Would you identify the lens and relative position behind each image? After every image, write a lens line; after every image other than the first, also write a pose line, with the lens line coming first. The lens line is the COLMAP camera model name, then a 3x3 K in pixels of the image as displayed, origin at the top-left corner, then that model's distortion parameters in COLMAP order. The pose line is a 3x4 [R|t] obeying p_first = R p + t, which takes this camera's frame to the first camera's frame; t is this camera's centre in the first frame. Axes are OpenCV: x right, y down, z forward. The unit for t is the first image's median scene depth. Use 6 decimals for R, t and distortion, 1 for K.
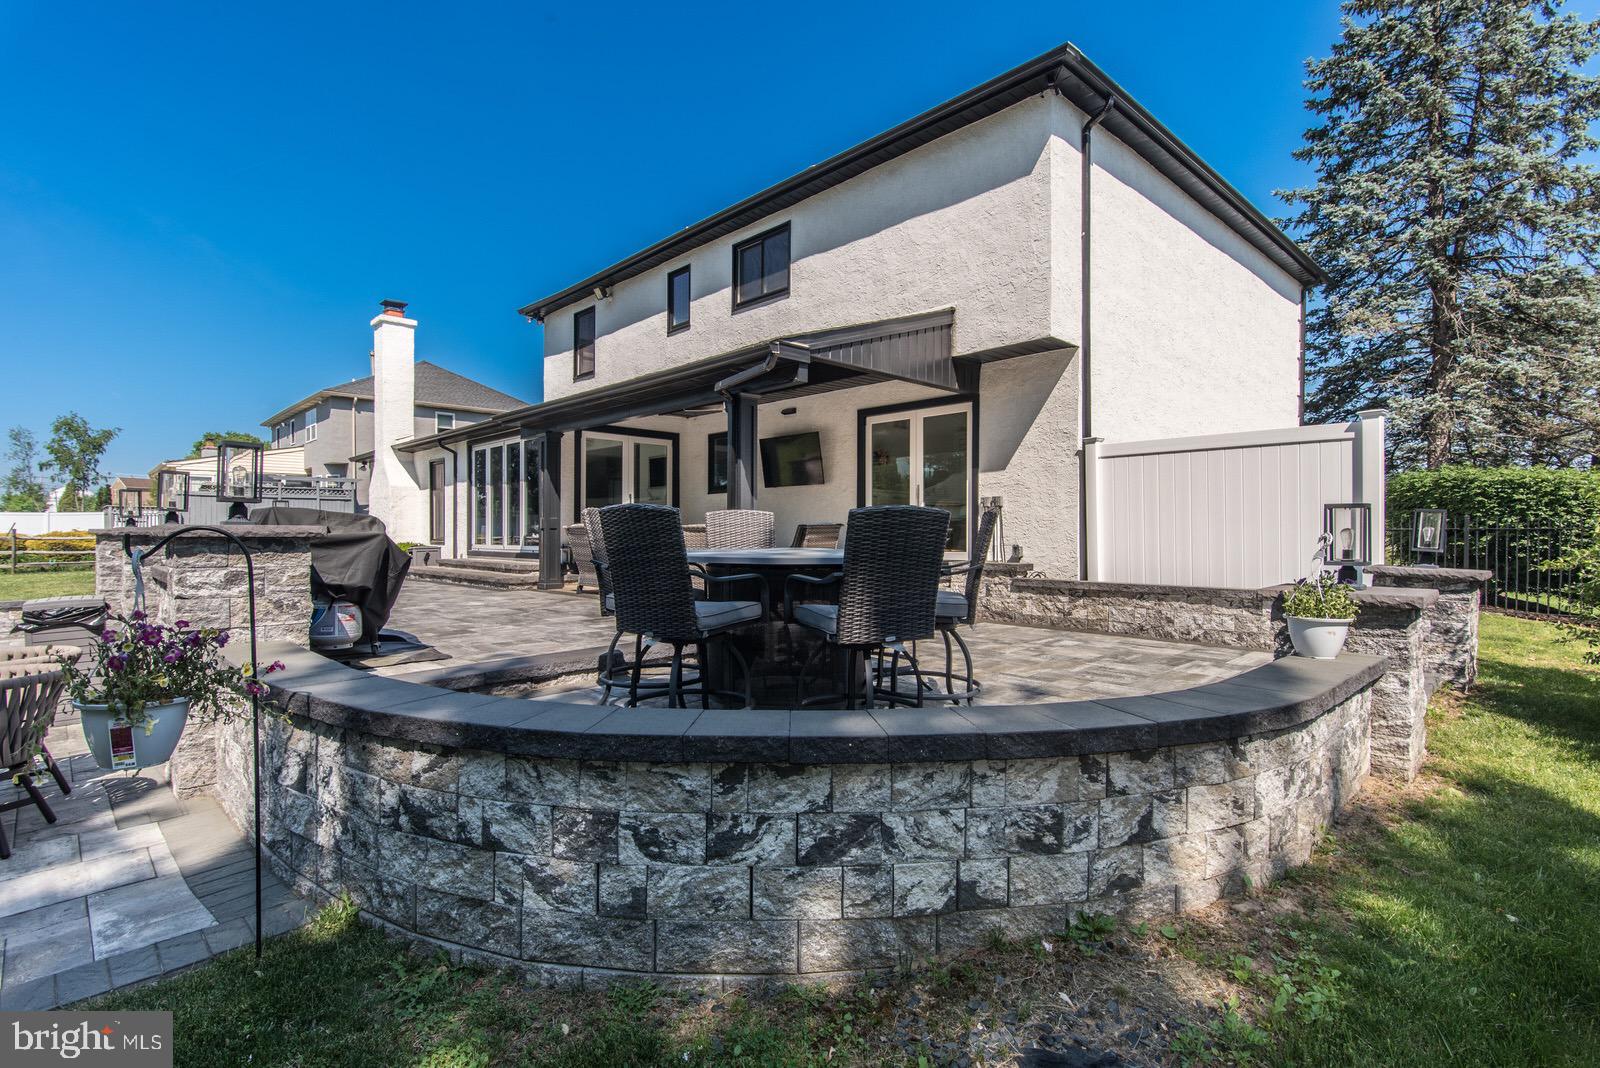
lens RADIAL K [[795.5, 0, 804.3], [0, 795.5, 532.8], [0, 0, 1]] dist [0.001071, 0.000910]
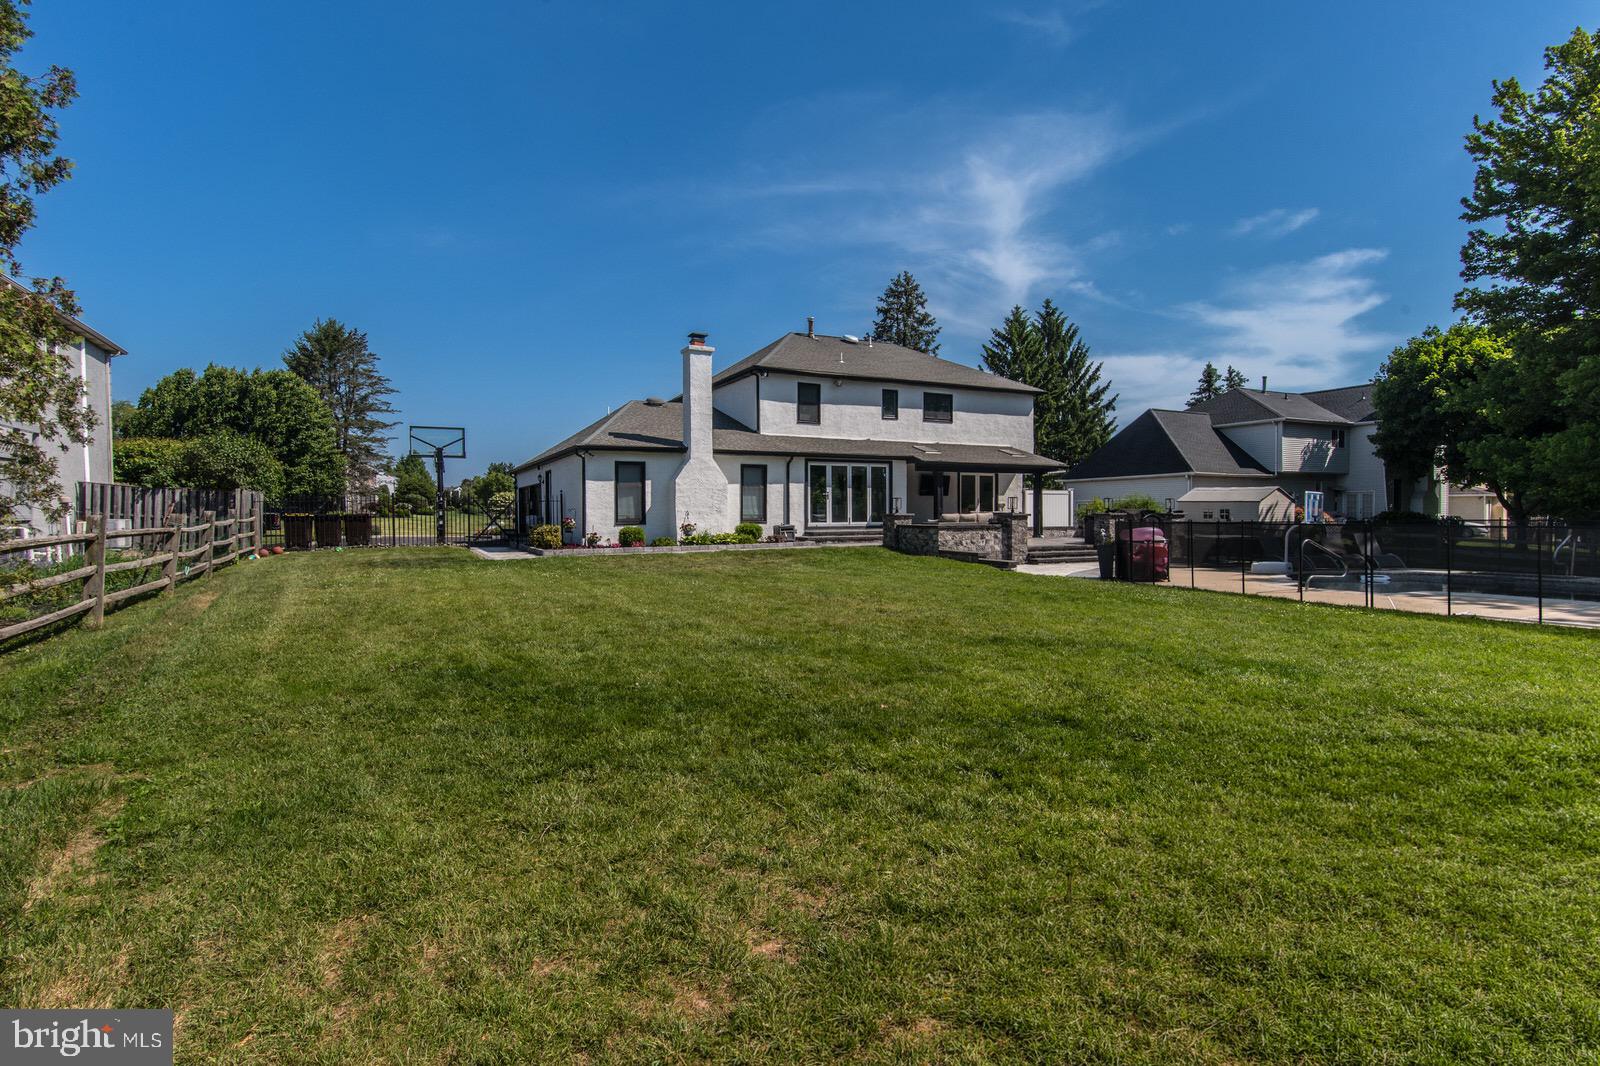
lens RADIAL K [[772.4, 0, 831.6], [0, 772.4, 526.8], [0, 0, 1]] dist [0.004740, 0.000708]
pose [[0.251033, -0.022138, 0.967725, -2.518669], [0.001661, 0.999747, 0.022440, -0.015430], [-0.967977, -0.004026, 0.251006, 0.726019]]
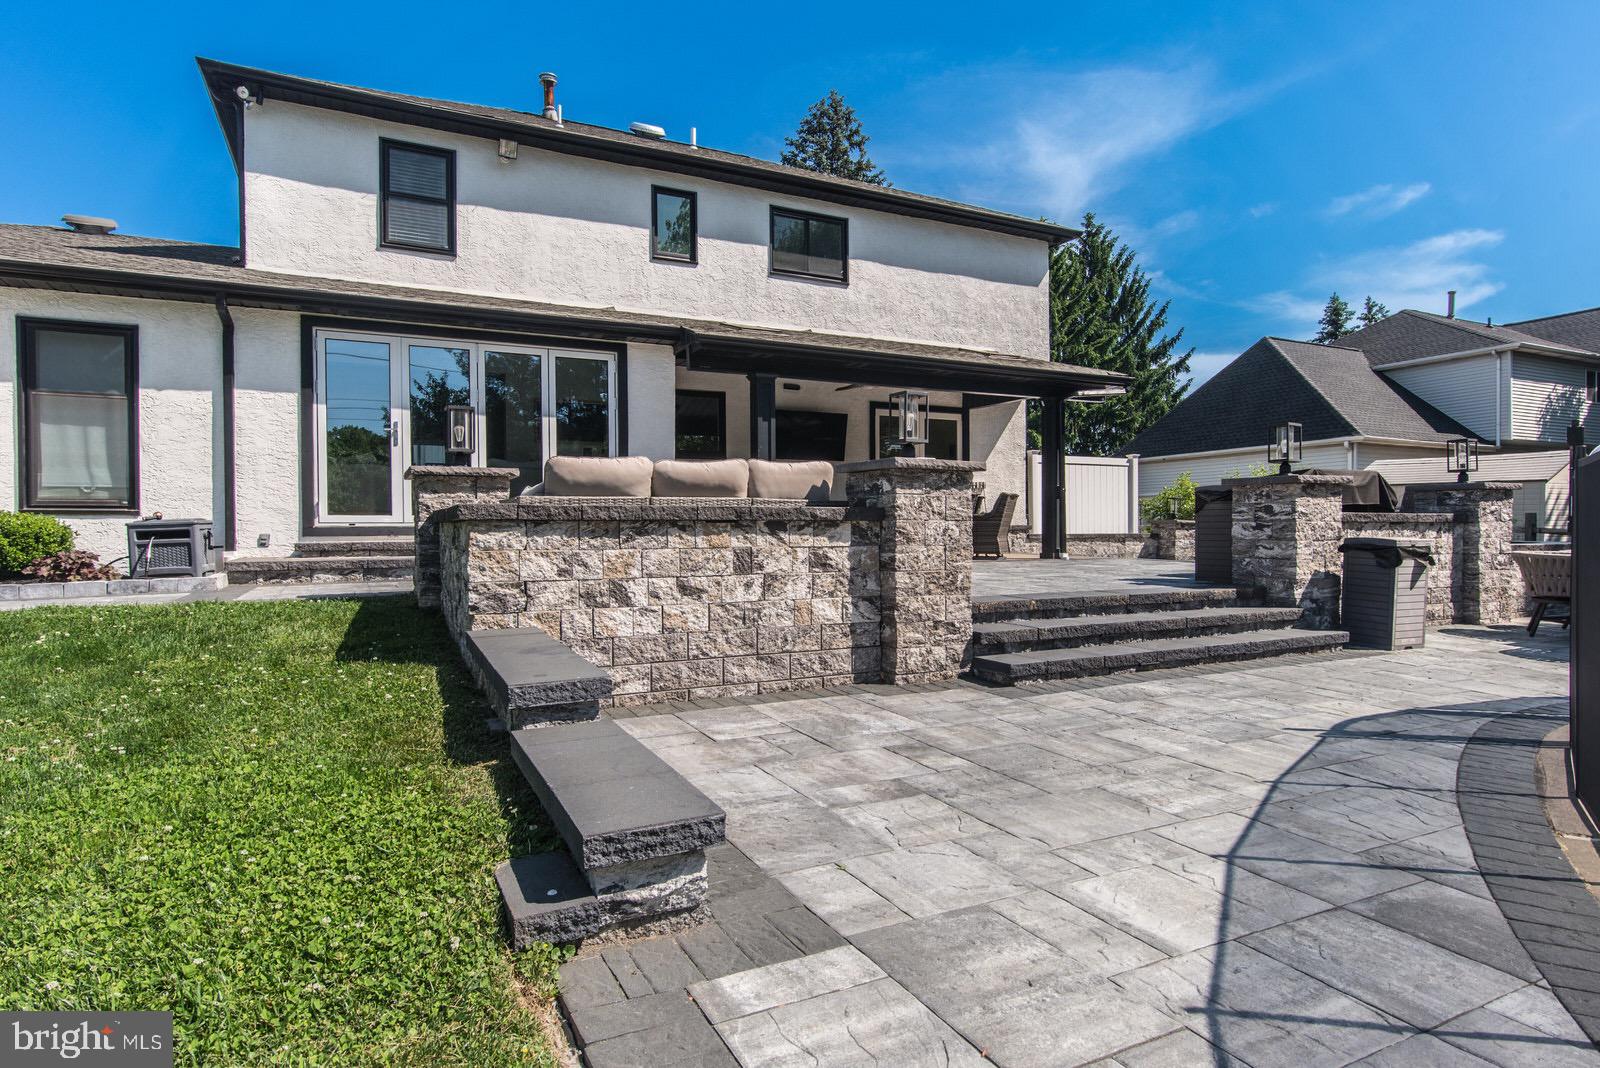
lens RADIAL K [[846.2, 0, 824.5], [0, 846.2, 530.3], [0, 0, 1]] dist [0.000845, -0.000725]
pose [[0.286300, -0.004915, 0.958127, -1.114006], [0.004595, 0.999982, 0.003757, 0.030571], [-0.958129, 0.003327, 0.286318, 0.680812]]
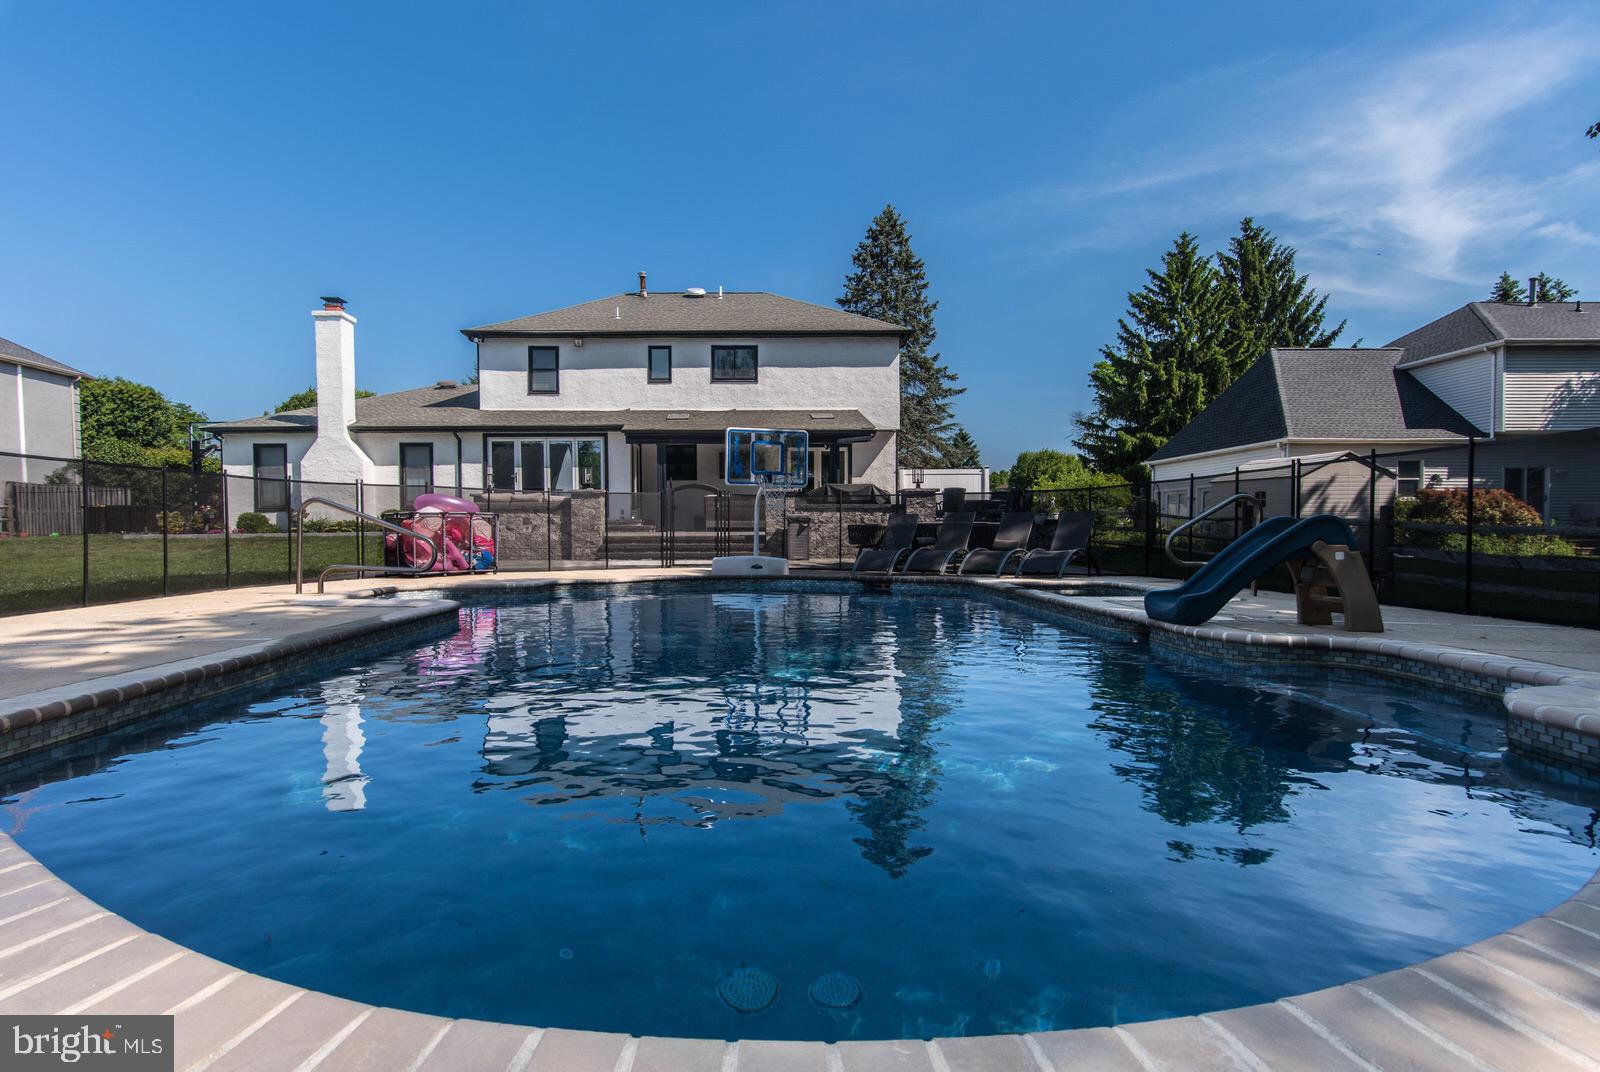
lens RADIAL K [[815.4, 0, 797.0], [0, 815.4, 540.6], [0, 0, 1]] dist [-0.001266, 0.000442]
pose [[0.654738, -0.019459, 0.755605, -1.471535], [0.006100, 0.999772, 0.020462, 0.054546], [-0.755831, -0.008788, 0.654708, -0.409397]]
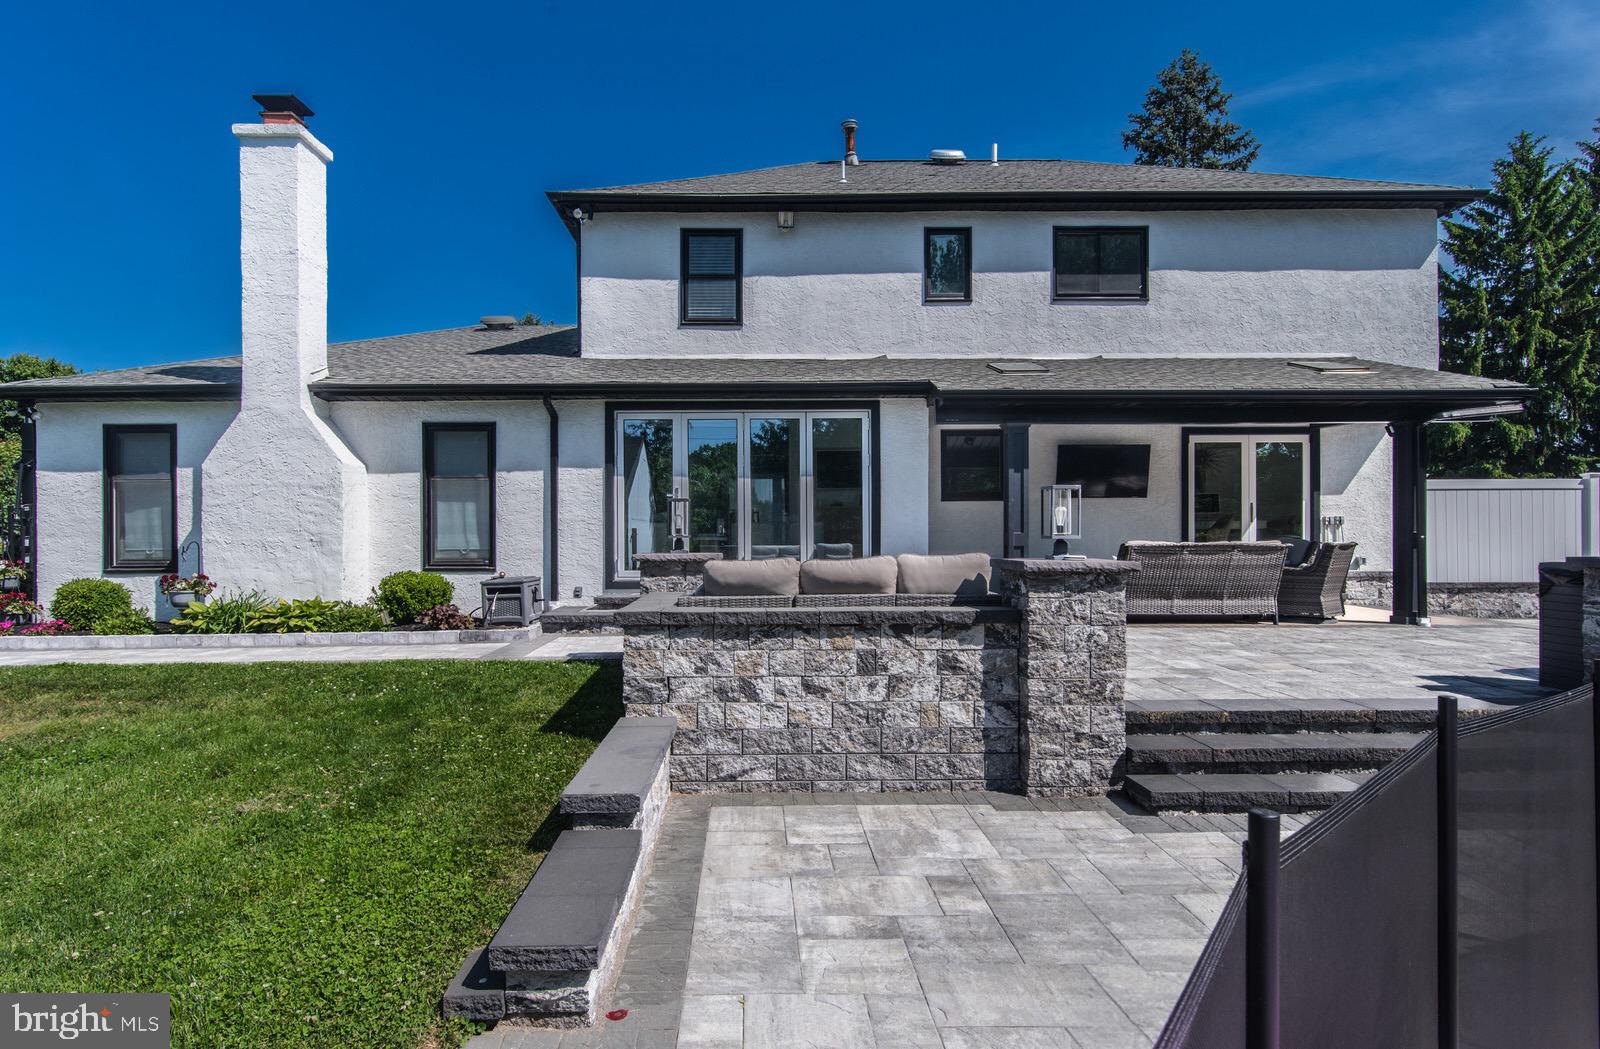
lens RADIAL K [[910.0, 0, 799.7], [0, 910.0, 528.2], [0, 0, 1]] dist [0.002537, -0.000517]
pose [[0.675651, 0.000881, 0.737221, -1.095508], [0.003713, 0.999983, -0.004598, -0.019282], [-0.737212, 0.005844, 0.675636, 0.549063]]
